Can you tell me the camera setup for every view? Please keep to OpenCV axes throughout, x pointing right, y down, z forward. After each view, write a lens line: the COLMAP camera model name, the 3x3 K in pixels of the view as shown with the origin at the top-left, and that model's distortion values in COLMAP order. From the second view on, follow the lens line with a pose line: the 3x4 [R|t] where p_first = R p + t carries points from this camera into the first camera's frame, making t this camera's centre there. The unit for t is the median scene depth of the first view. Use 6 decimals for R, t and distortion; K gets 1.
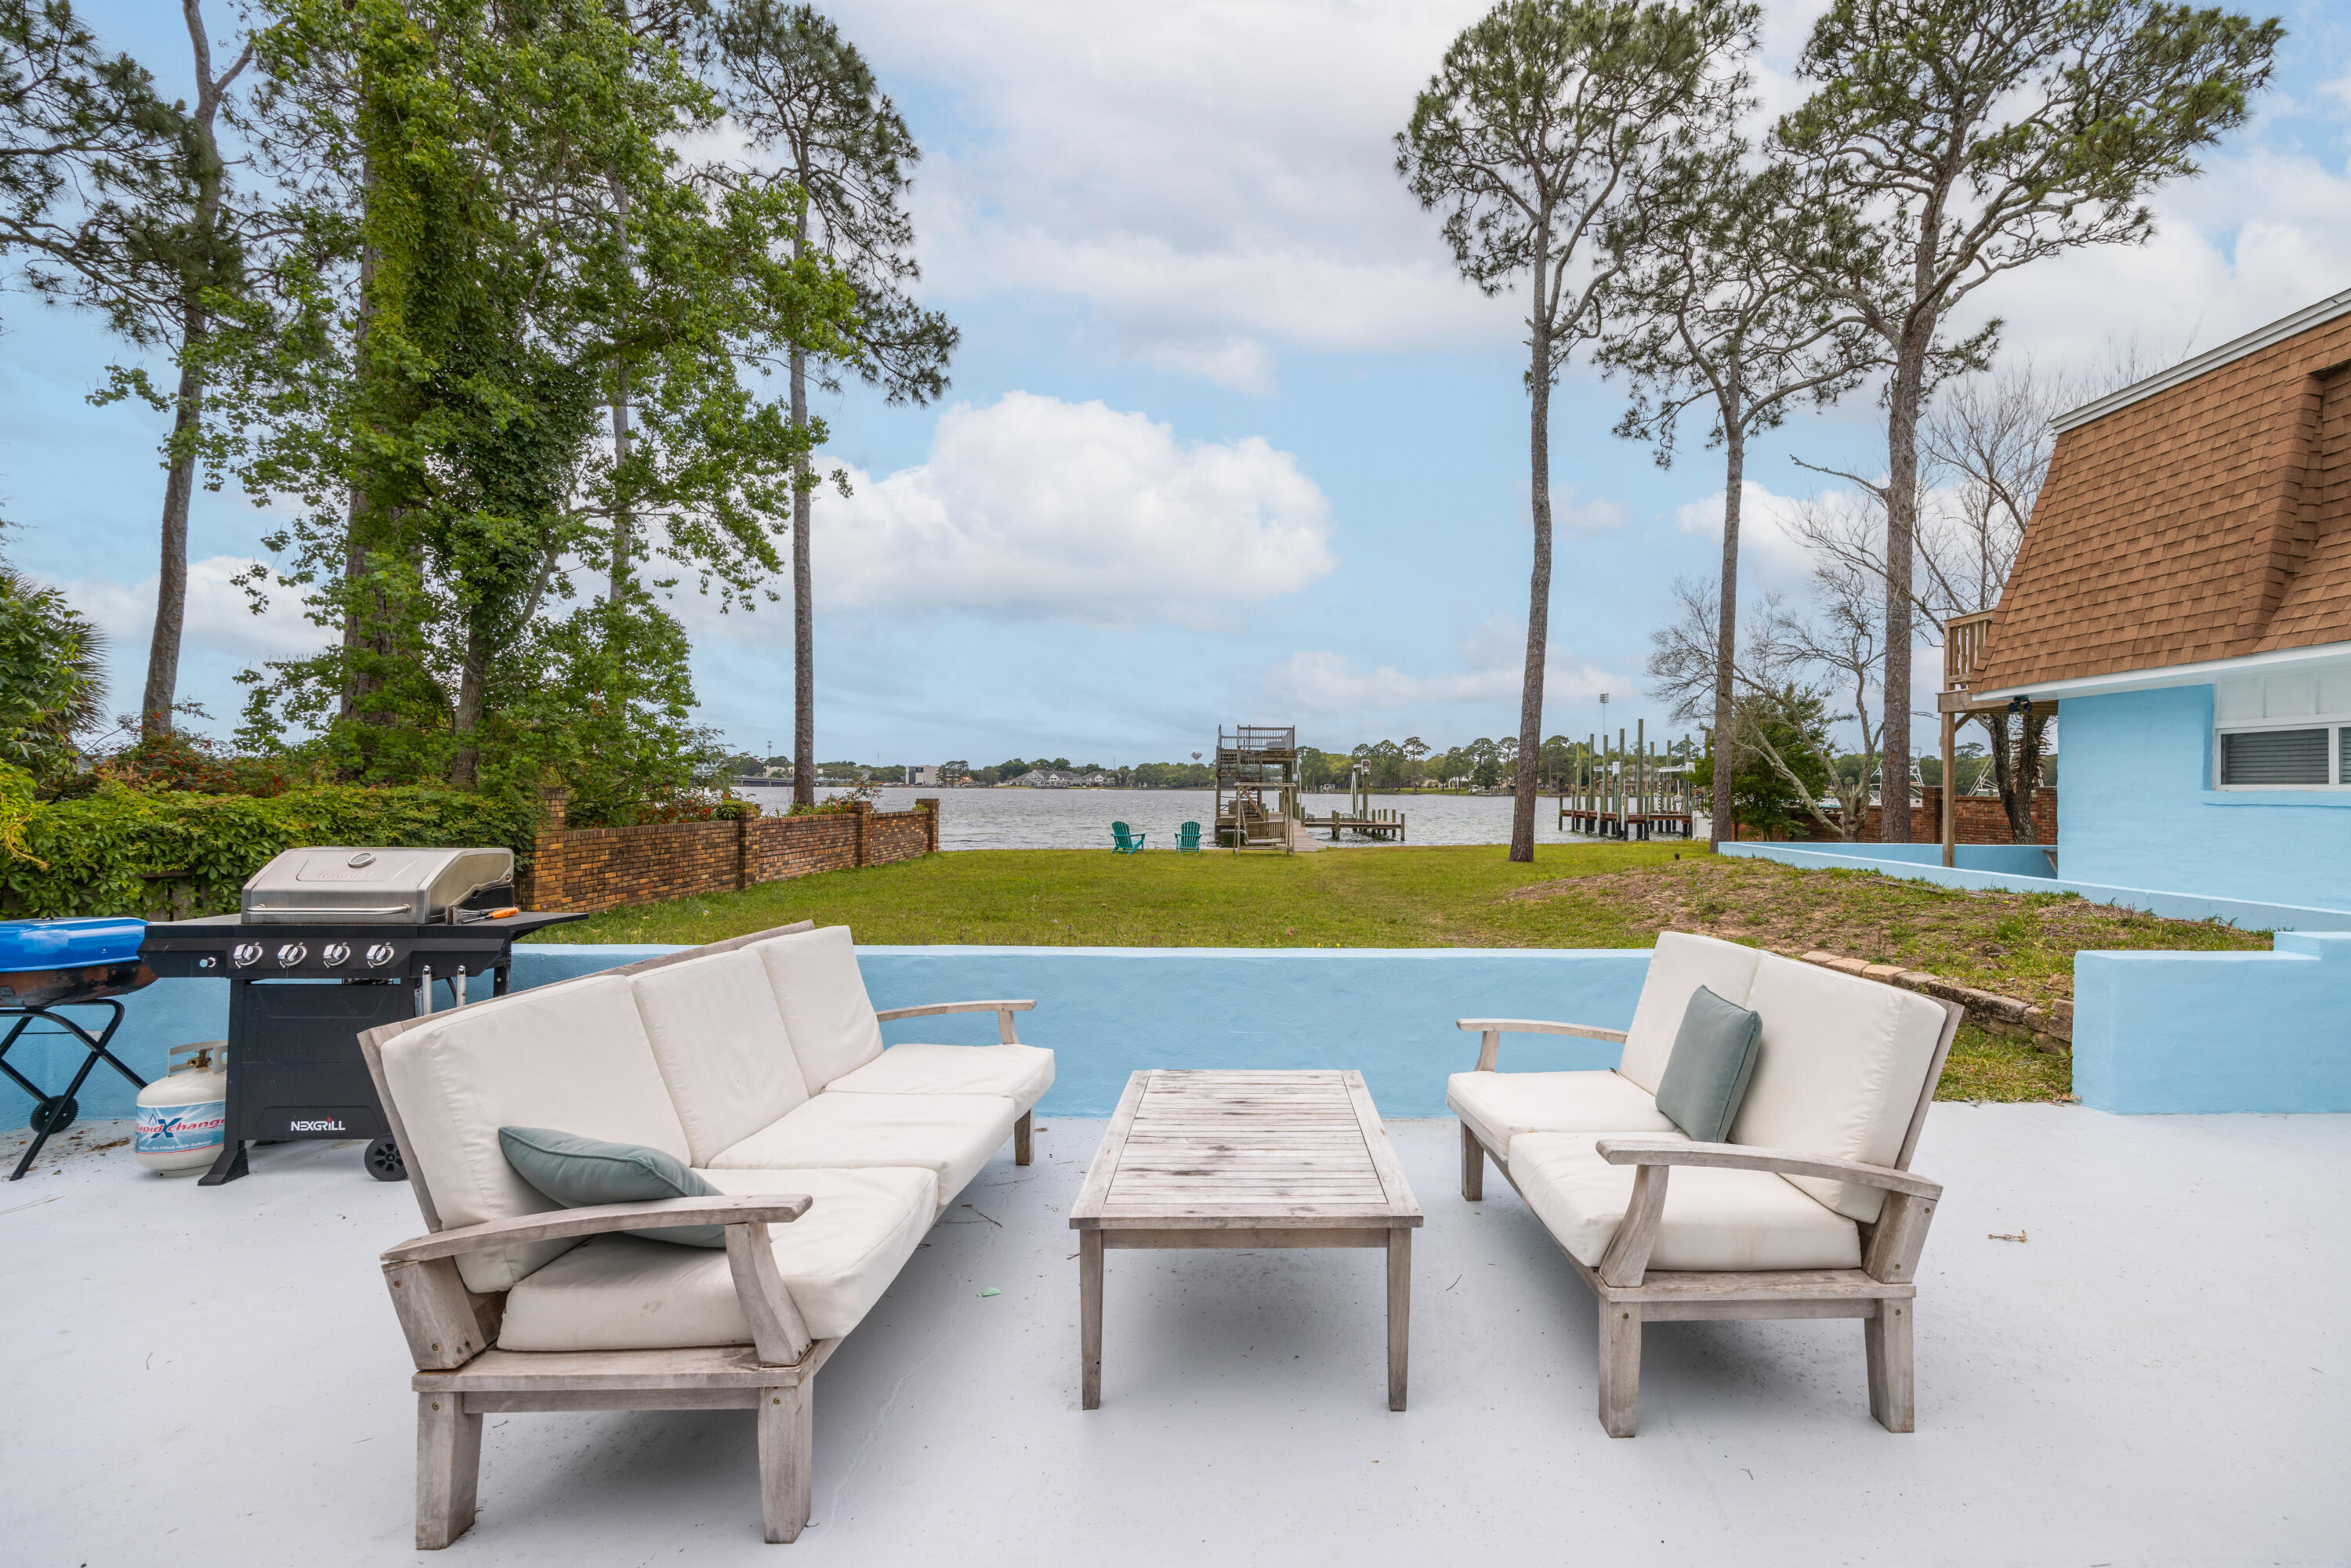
lens RADIAL K [[992.4, 0, 1174.4], [0, 992.4, 796.4], [0, 0, 1]] dist [0.000681, -0.004453]
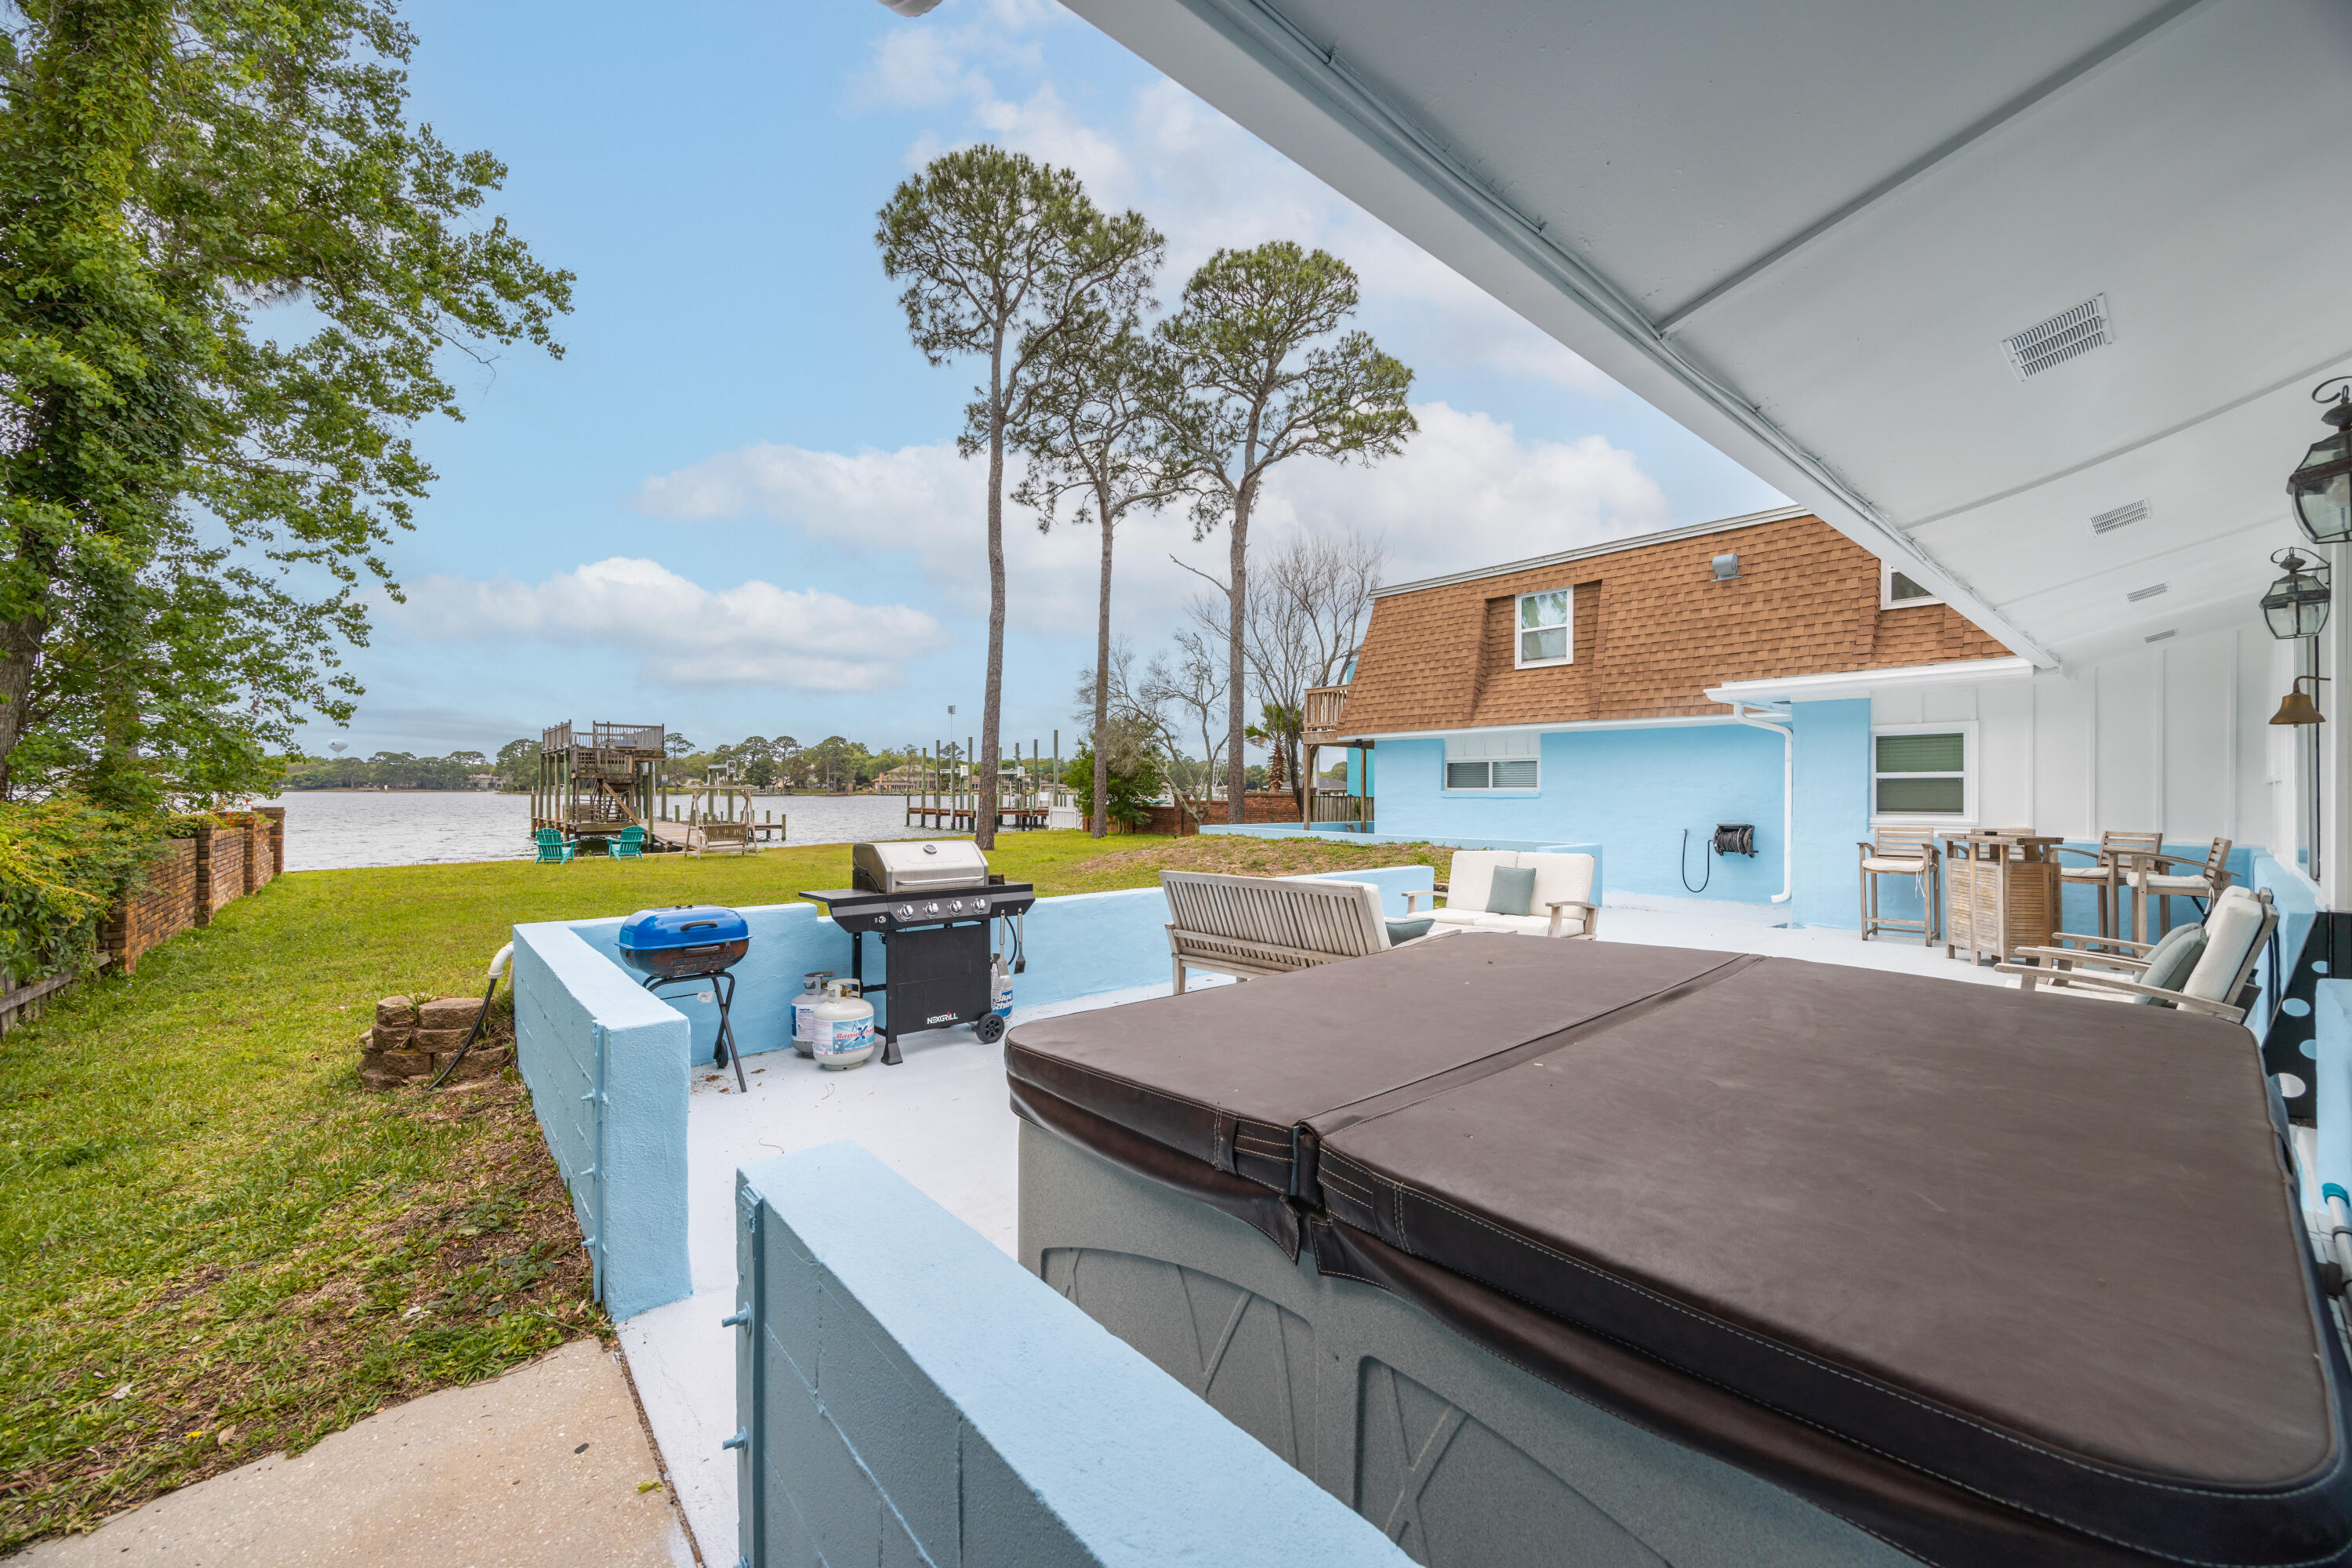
lens RADIAL K [[992.9, 0, 1174.9], [0, 992.9, 796.4], [0, 0, 1]] dist [0.000681, -0.004453]
pose [[0.755925, -0.010848, 0.654568, -0.251356], [0.010160, 0.999937, 0.004839, -0.003129], [-0.654579, 0.002993, 0.755988, -0.066098]]
